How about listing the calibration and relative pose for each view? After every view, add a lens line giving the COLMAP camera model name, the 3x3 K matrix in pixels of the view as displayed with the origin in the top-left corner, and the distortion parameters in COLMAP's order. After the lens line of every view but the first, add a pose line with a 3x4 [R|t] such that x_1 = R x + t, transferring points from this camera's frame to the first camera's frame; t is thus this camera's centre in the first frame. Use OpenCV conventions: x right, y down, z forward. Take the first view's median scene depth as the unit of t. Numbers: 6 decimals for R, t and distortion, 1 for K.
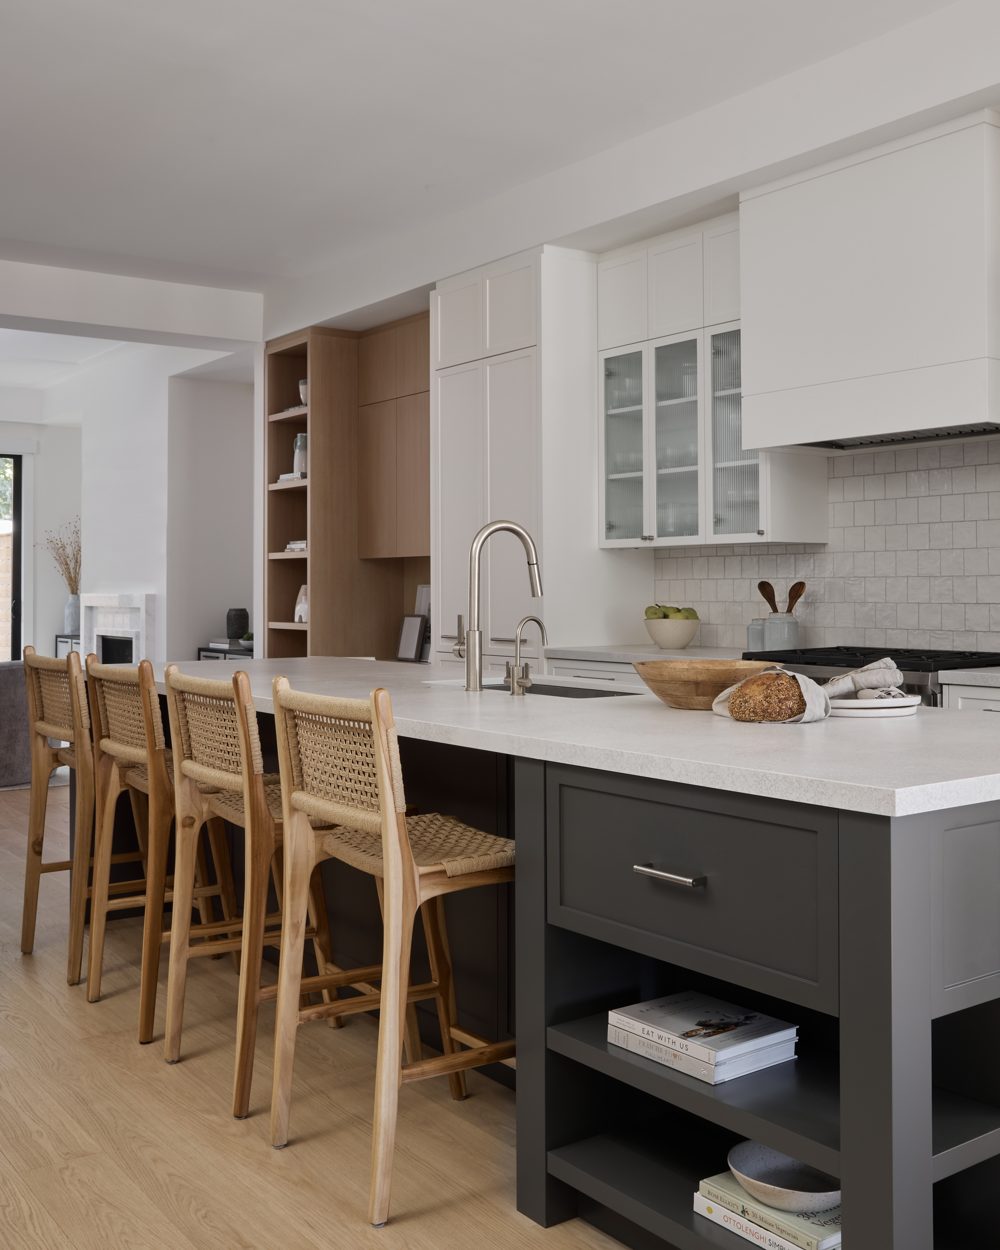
lens RADIAL K [[1318.2, 0, 500.0], [0, 1318.2, 625.0], [0, 0, 1]] dist [-0.088487, -0.019084]
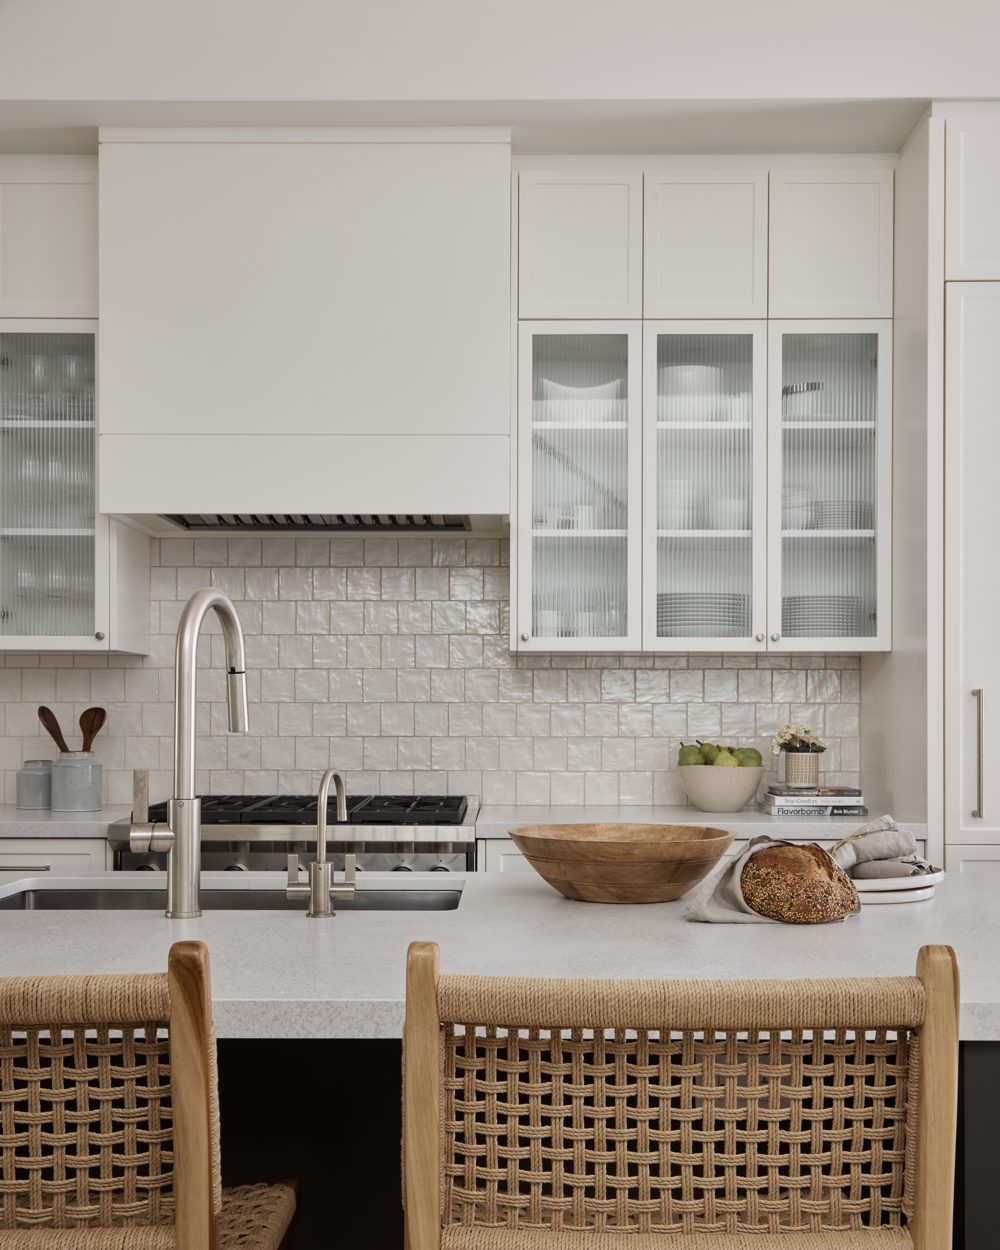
lens RADIAL K [[1384.9, 0, 498.4], [0, 1384.9, 691.8], [0, 0, 1]] dist [0.058521, -0.012695]
pose [[0.569073, 0.018567, 0.822077, -0.294867], [0.018732, 0.999193, -0.035534, -0.011952], [-0.822074, 0.035620, 0.568266, 0.437472]]
